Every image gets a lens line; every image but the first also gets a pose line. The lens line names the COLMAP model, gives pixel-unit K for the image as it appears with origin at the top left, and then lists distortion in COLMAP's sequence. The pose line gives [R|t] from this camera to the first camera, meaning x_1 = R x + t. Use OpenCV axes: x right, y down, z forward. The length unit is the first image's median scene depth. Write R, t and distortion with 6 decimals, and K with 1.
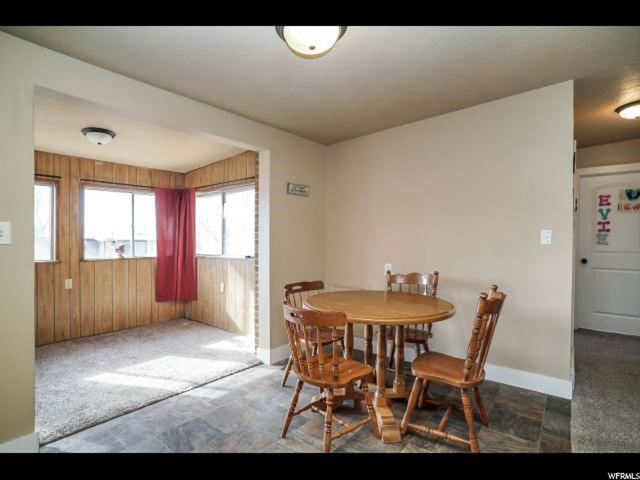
lens RADIAL K [[333.8, 0, 317.2], [0, 333.8, 241.7], [0, 0, 1]] dist [-0.087836, 0.041698]
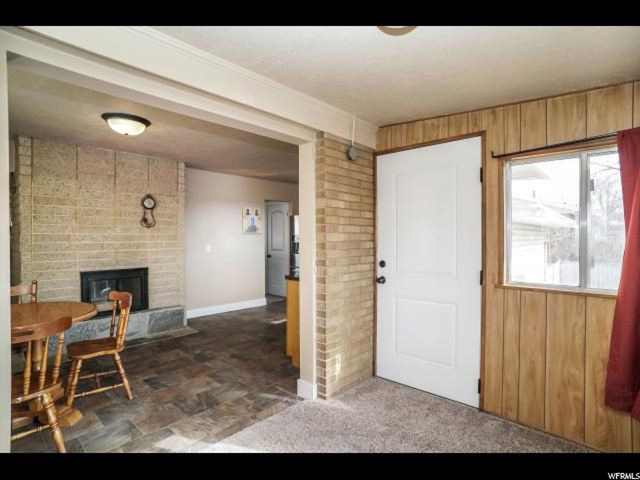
lens RADIAL K [[333.8, 0, 317.2], [0, 333.8, 241.7], [0, 0, 1]] dist [-0.087836, 0.041698]
pose [[-0.997018, 0.004031, 0.077067, -0.595563], [0.005751, 0.999739, 0.022115, -0.040665], [-0.076958, 0.022492, -0.996781, 1.375057]]
